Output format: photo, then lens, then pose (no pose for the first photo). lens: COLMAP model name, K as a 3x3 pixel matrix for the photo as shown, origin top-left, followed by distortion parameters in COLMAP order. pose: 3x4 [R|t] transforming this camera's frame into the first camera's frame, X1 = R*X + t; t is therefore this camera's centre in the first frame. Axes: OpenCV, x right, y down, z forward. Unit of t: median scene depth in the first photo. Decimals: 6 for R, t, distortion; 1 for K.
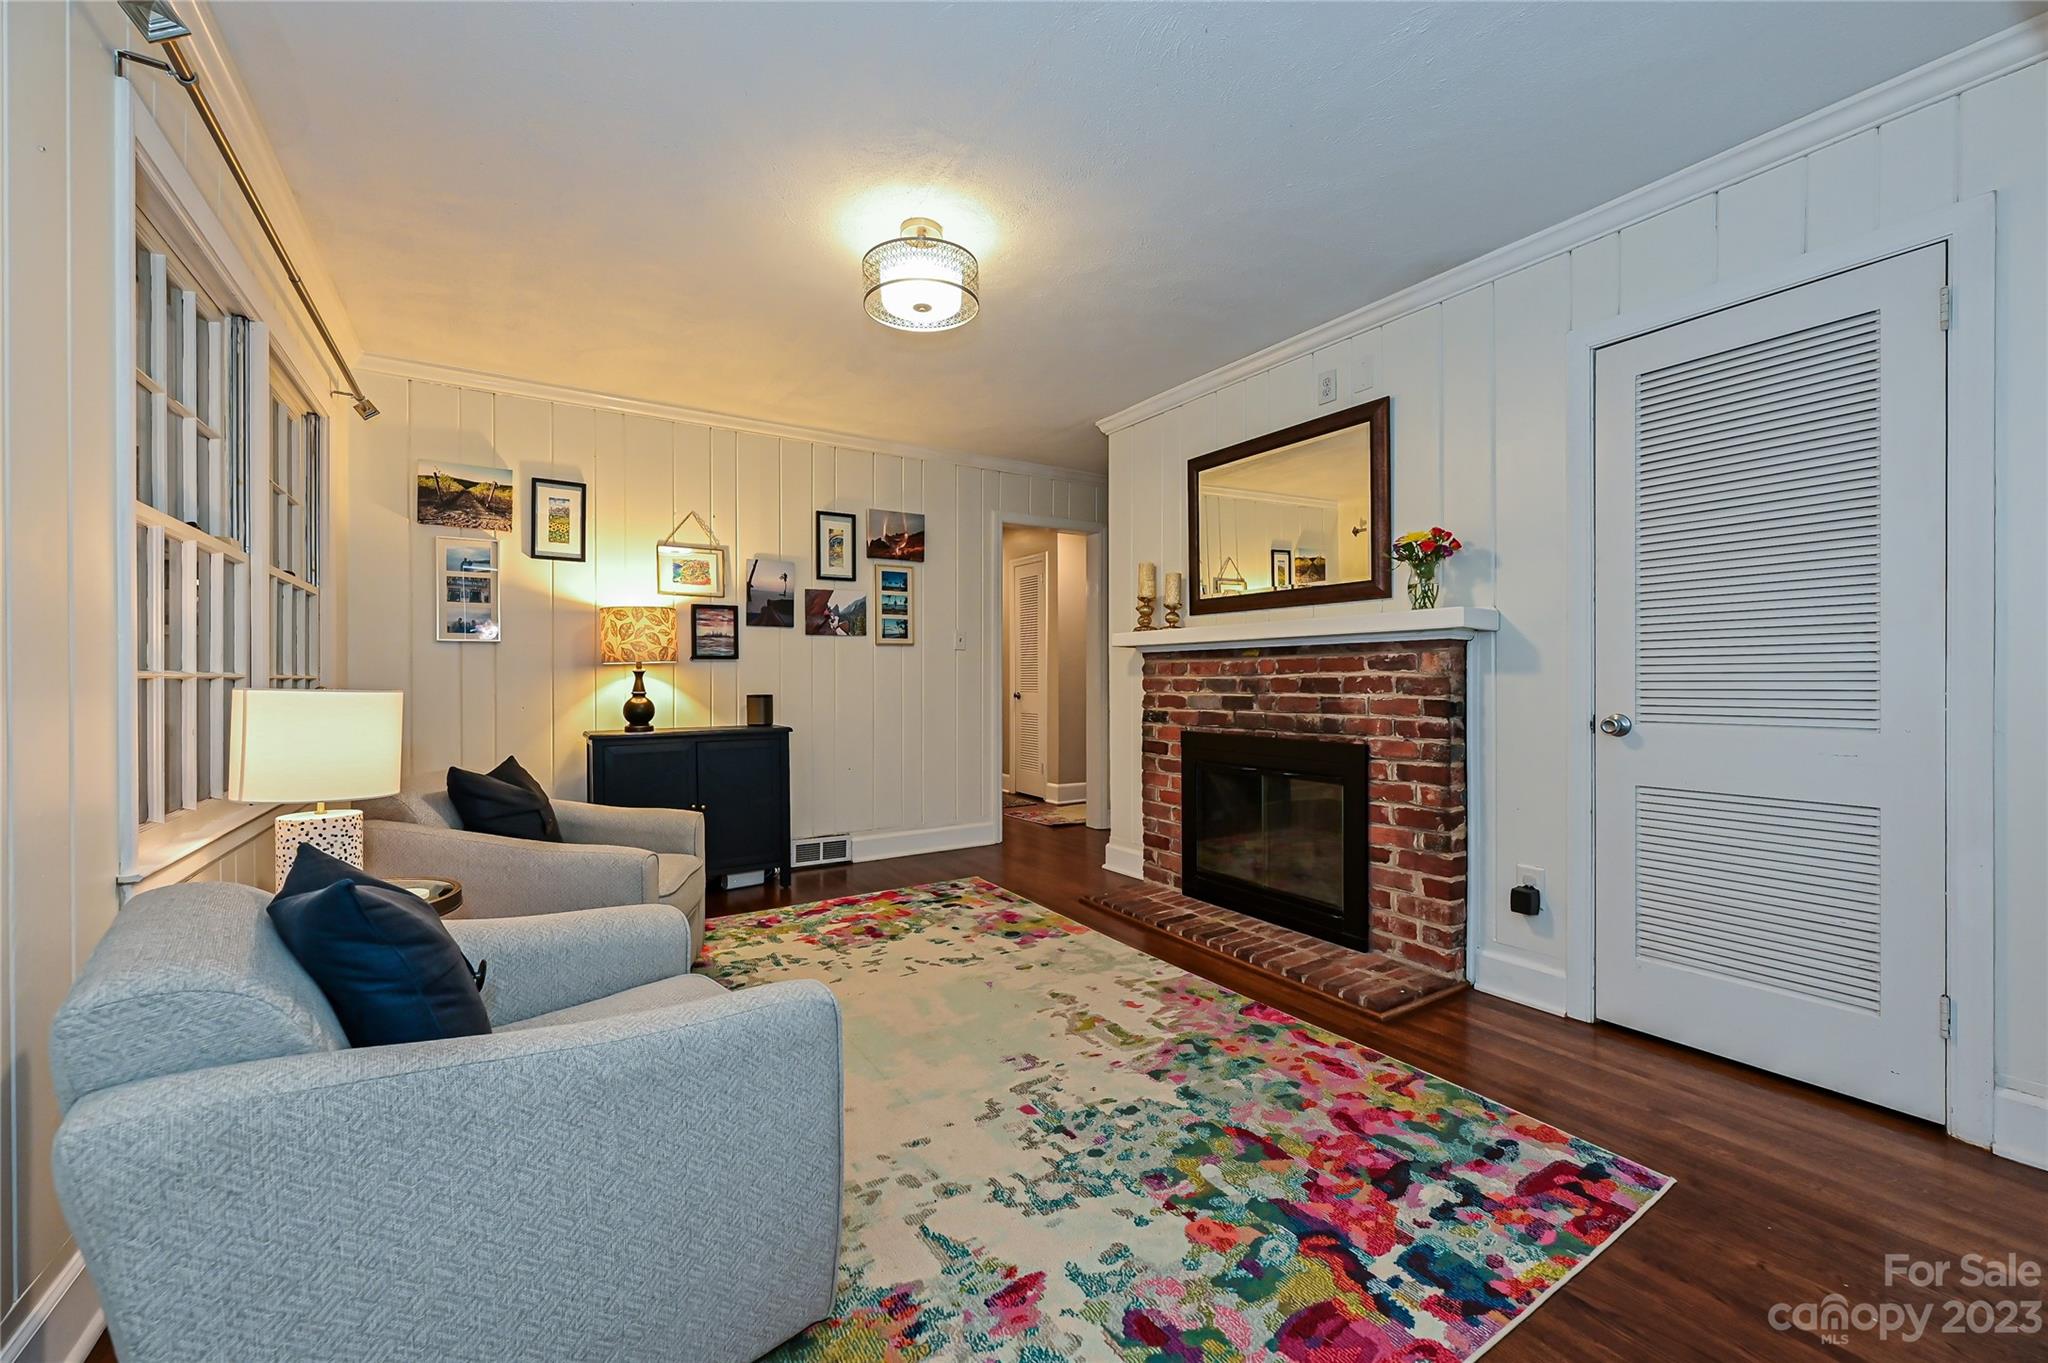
lens RADIAL K [[825.0, 0, 1039.0], [0, 825.0, 680.1], [0, 0, 1]] dist [0.000780, 0.000997]
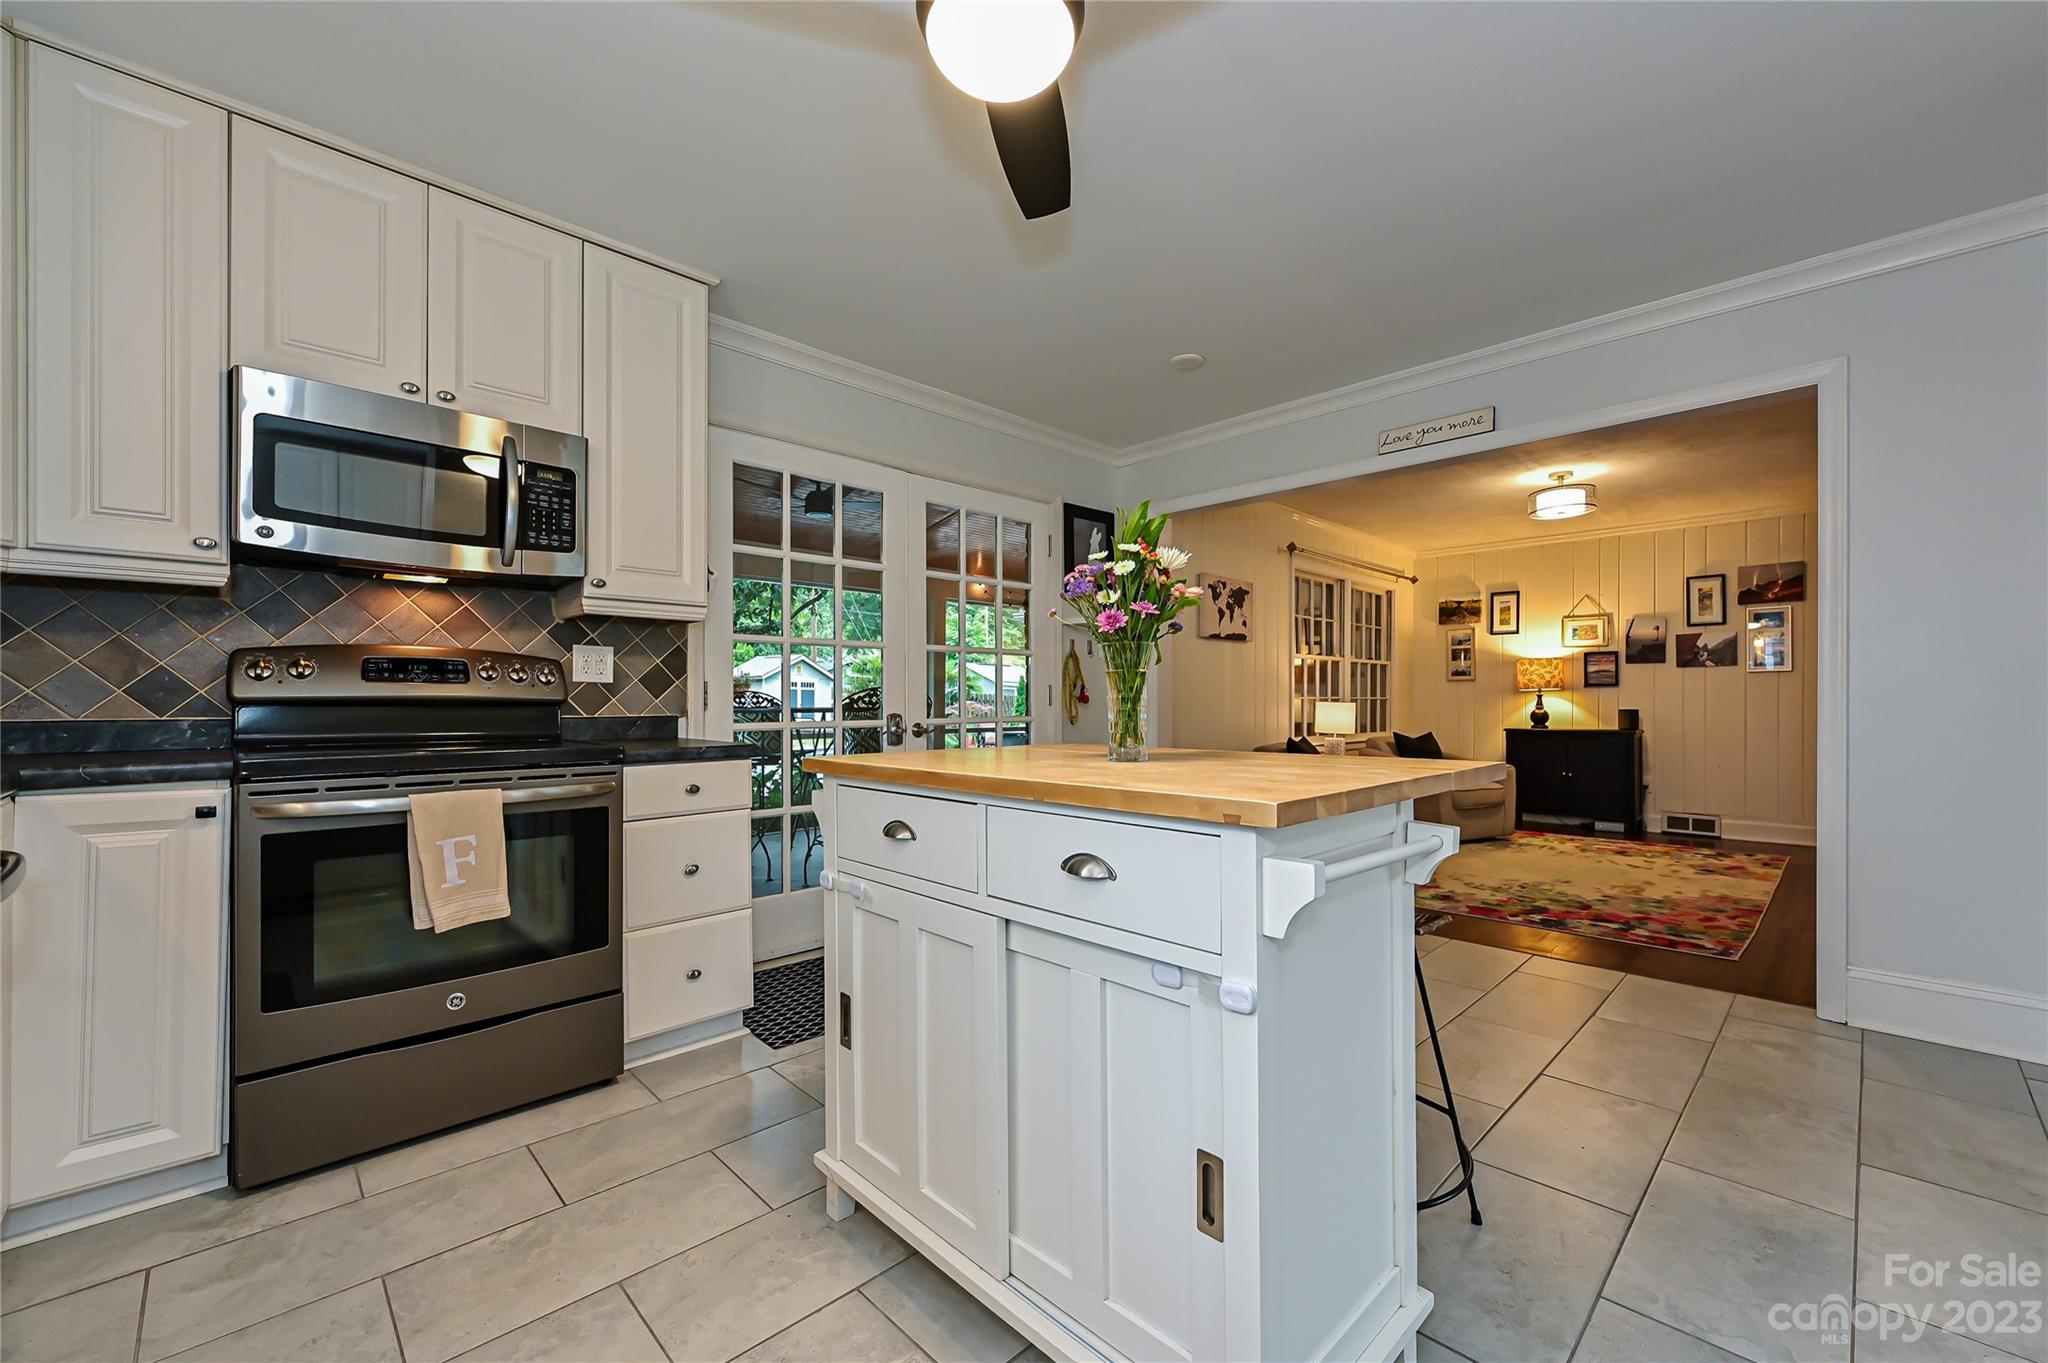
lens RADIAL K [[825.0, 0, 1023.3], [0, 825.0, 694.9], [0, 0, 1]] dist [0.000780, 0.000997]
pose [[0.210164, -0.004833, -0.977654, 0.909667], [-0.001735, 0.999984, -0.005316, 0.001395], [0.977665, 0.002813, 0.210152, -0.402932]]
